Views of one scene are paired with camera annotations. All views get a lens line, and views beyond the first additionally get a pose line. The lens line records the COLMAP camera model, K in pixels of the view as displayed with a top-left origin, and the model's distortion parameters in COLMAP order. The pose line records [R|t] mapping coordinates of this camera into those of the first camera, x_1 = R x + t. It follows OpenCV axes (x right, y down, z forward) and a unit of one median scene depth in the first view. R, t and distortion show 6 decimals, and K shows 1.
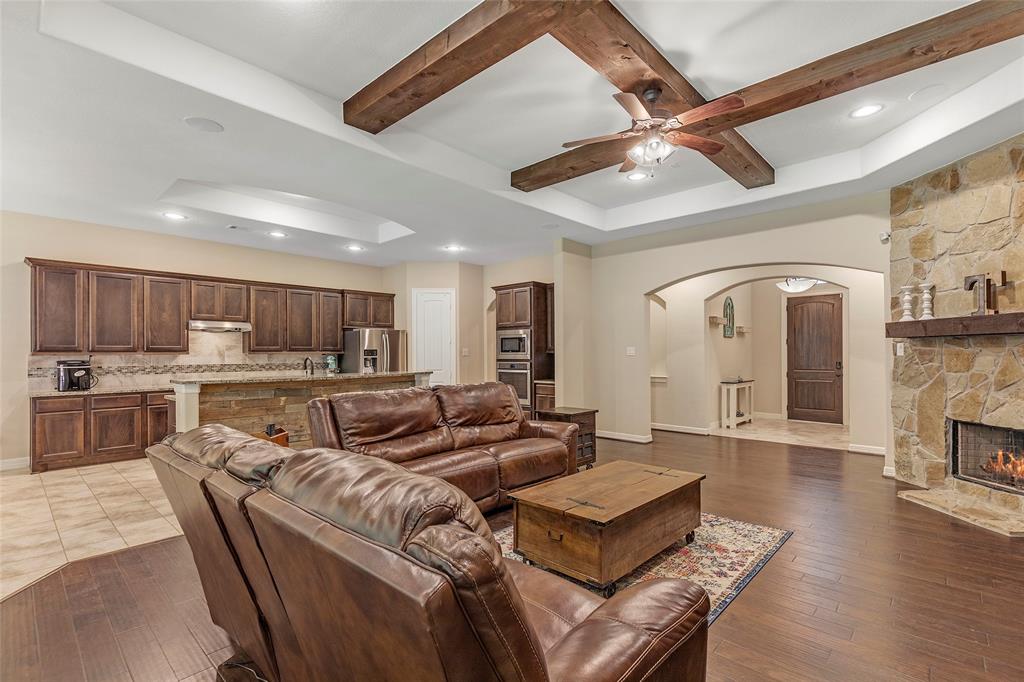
lens RADIAL K [[474.9, 0, 510.7], [0, 474.9, 349.3], [0, 0, 1]] dist [0.013860, -0.002527]
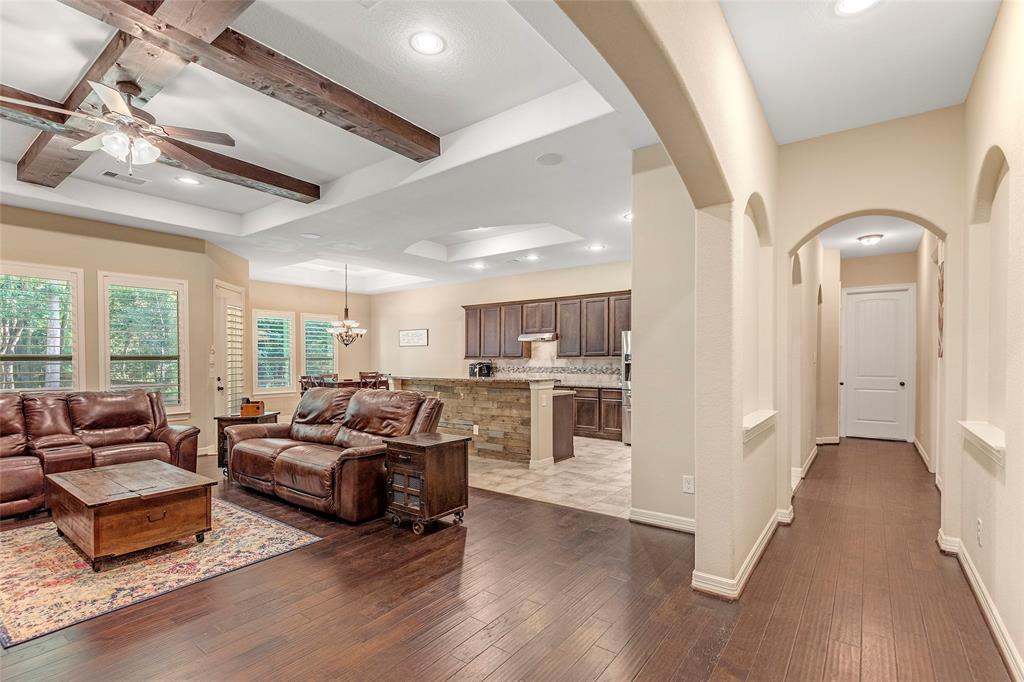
lens RADIAL K [[474.9, 0, 517.8], [0, 474.9, 361.6], [0, 0, 1]] dist [0.013860, -0.002527]
pose [[0.115789, 0.007168, -0.993248, 0.792464], [0.011800, 0.999893, 0.008592, 0.005717], [0.993204, -0.012715, 0.115692, 0.979406]]
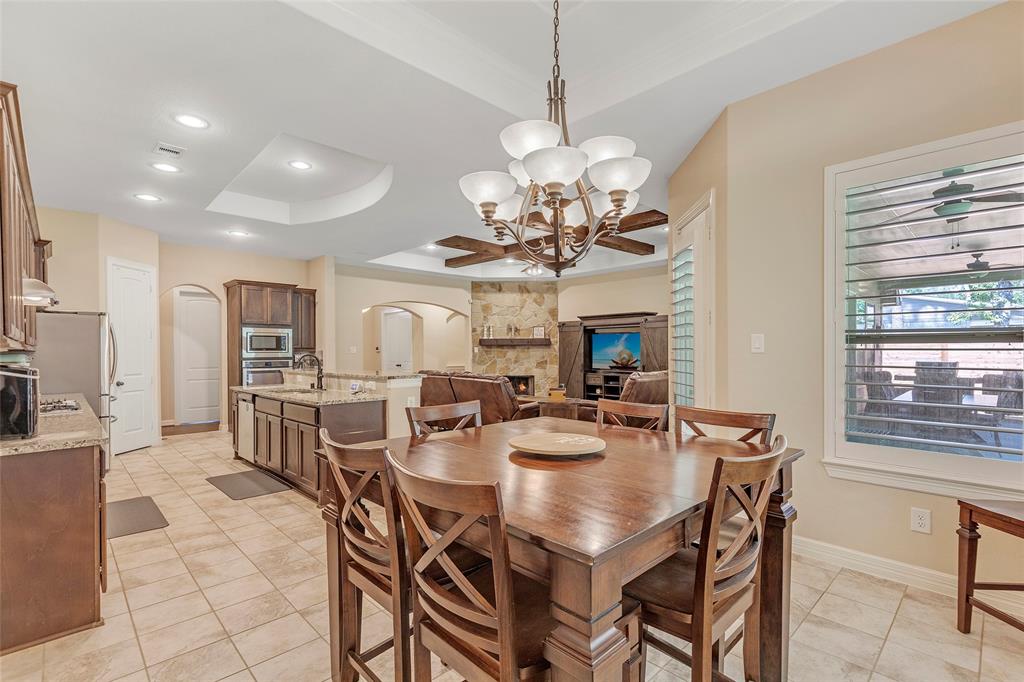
lens RADIAL K [[474.9, 0, 515.8], [0, 474.9, 354.3], [0, 0, 1]] dist [0.013860, -0.002527]
pose [[0.054454, -0.001938, 0.998514, -1.335042], [-0.004427, 0.999988, 0.002183, 0.013995], [-0.998506, -0.004540, 0.054445, 0.575099]]
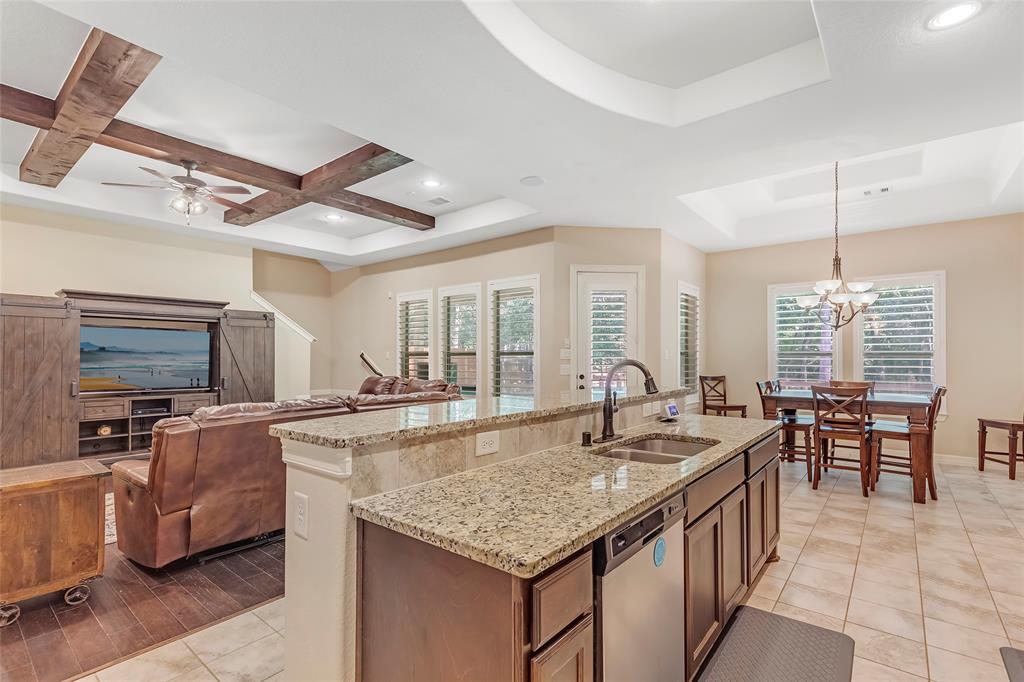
lens RADIAL K [[474.9, 0, 518.2], [0, 474.9, 352.6], [0, 0, 1]] dist [0.013860, -0.002527]
pose [[-0.996875, 0.003945, -0.078897, -0.304996], [0.005380, 0.999824, -0.017989, 0.016310], [0.078813, -0.018357, -0.996720, 1.432093]]
